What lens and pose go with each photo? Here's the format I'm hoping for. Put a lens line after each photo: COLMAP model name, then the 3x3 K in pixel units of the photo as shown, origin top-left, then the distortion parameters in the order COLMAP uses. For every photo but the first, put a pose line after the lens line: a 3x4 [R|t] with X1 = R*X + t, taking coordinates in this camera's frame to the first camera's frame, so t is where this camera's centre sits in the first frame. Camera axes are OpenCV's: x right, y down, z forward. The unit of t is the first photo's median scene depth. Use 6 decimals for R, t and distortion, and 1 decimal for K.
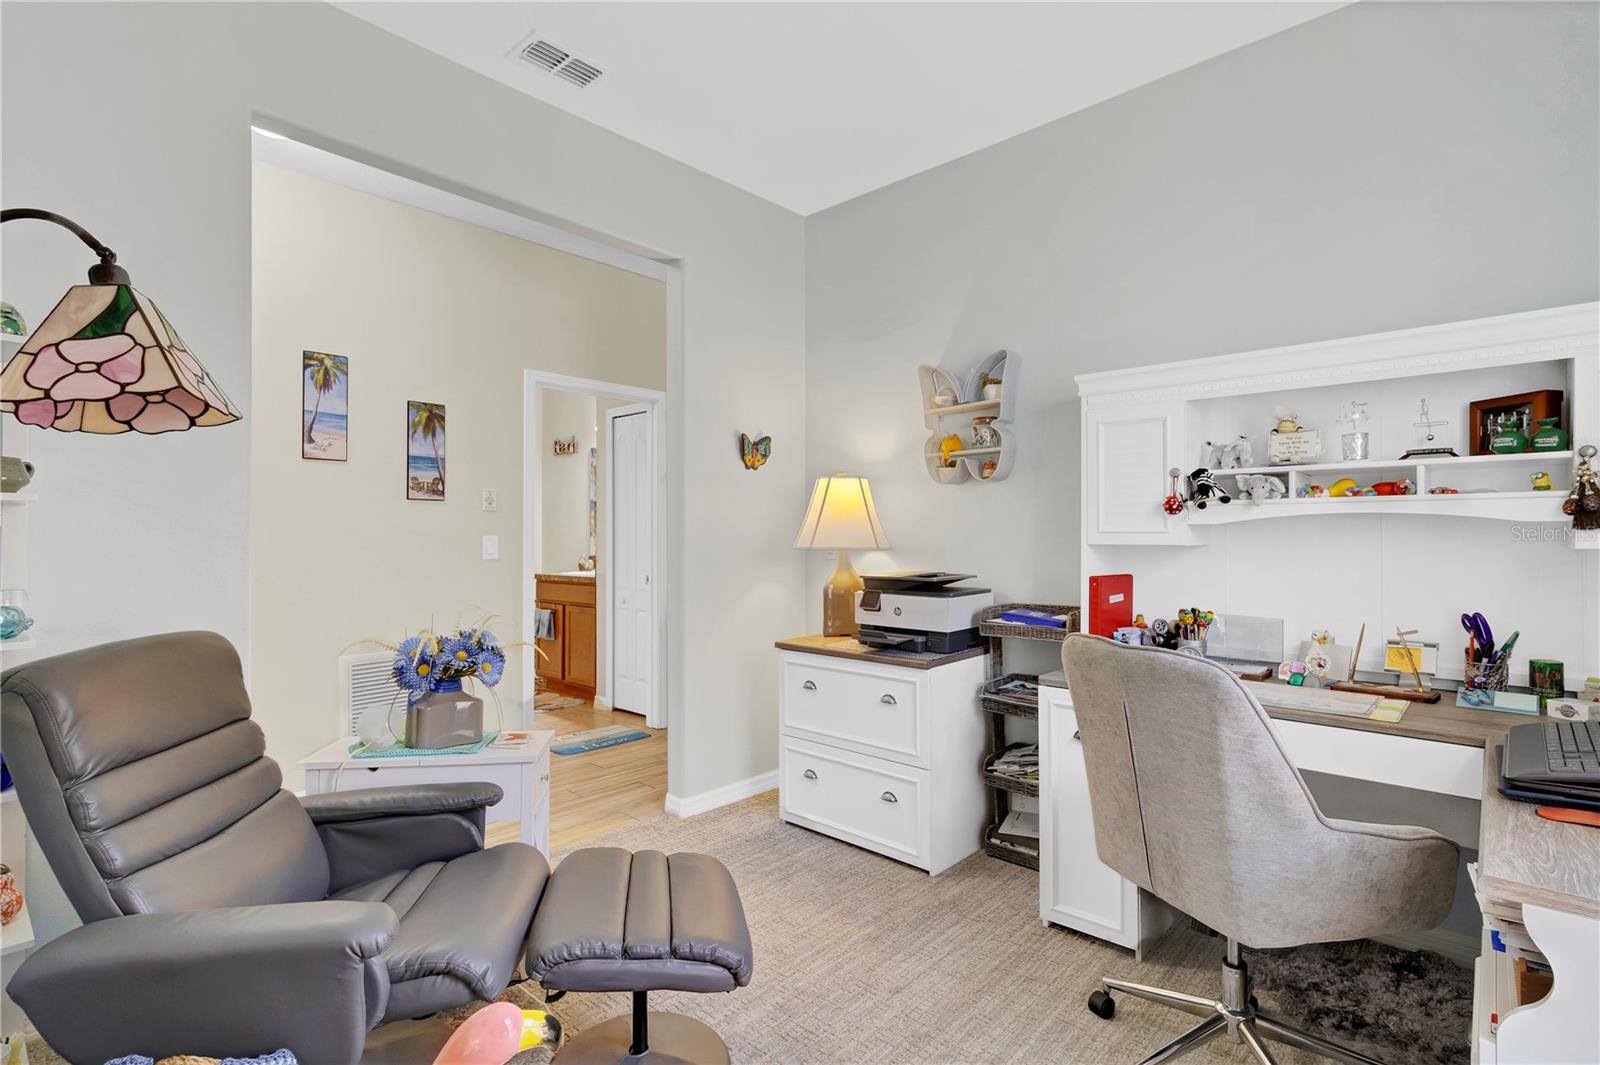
lens RADIAL K [[747.5, 0, 810.3], [0, 747.5, 521.9], [0, 0, 1]] dist [0.001443, 0.000446]
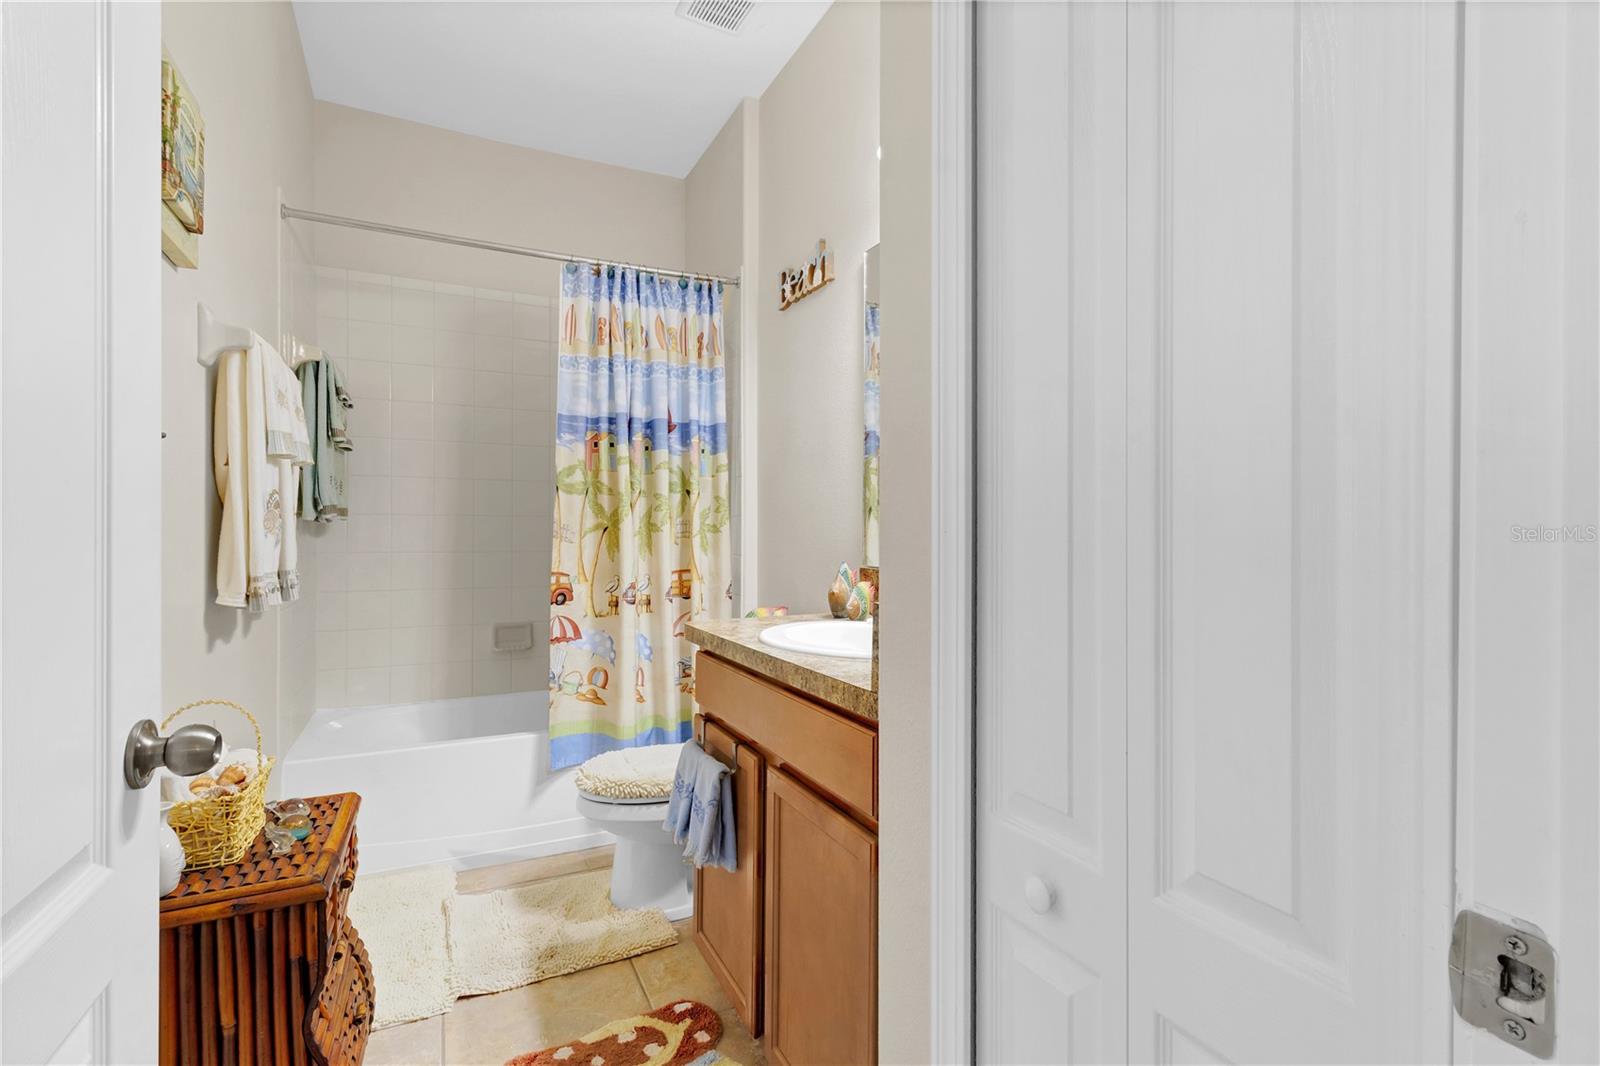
lens RADIAL K [[747.5, 0, 810.3], [0, 747.5, 522.4], [0, 0, 1]] dist [0.001443, 0.000446]
pose [[0.930570, 0.006387, -0.366058, -0.190338], [-0.004079, 0.999967, 0.007080, 0.021598], [0.366091, -0.005095, 0.930565, 0.666264]]
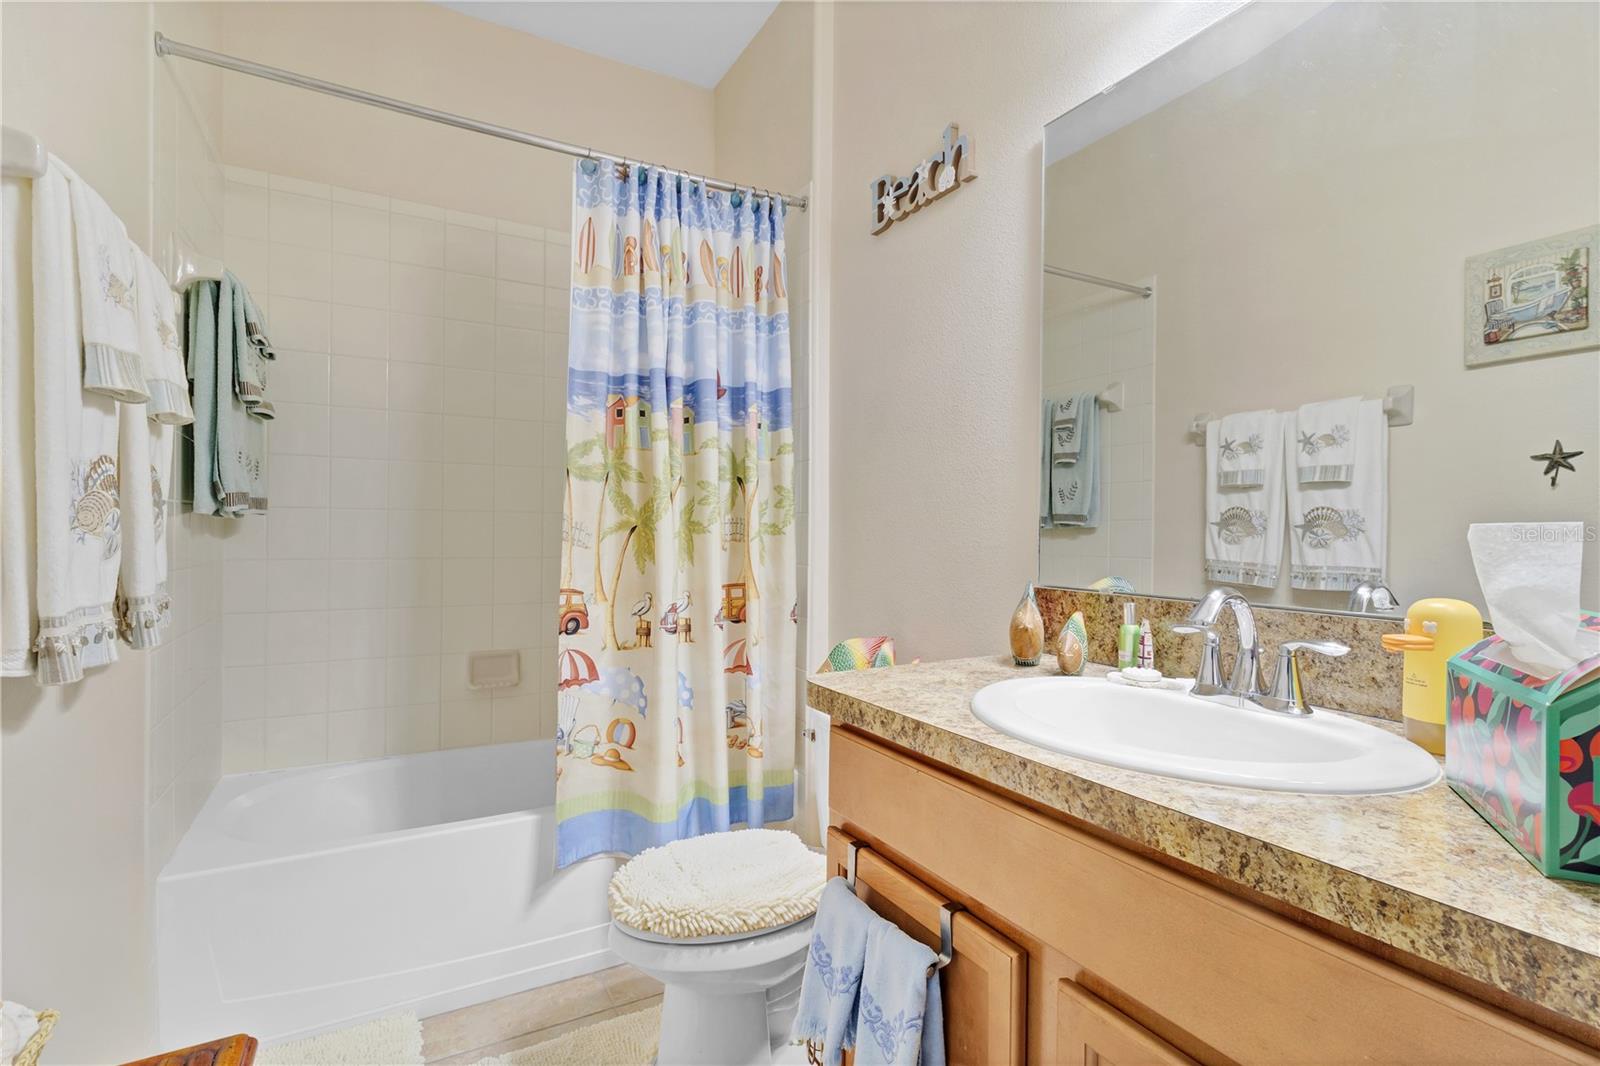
lens RADIAL K [[747.5, 0, 810.3], [0, 747.5, 522.4], [0, 0, 1]] dist [0.001443, 0.000446]
pose [[0.949051, 0.010125, -0.314959, -0.285780], [-0.008925, 0.999946, 0.005251, 0.023821], [0.314995, -0.002172, 0.949091, 0.747407]]
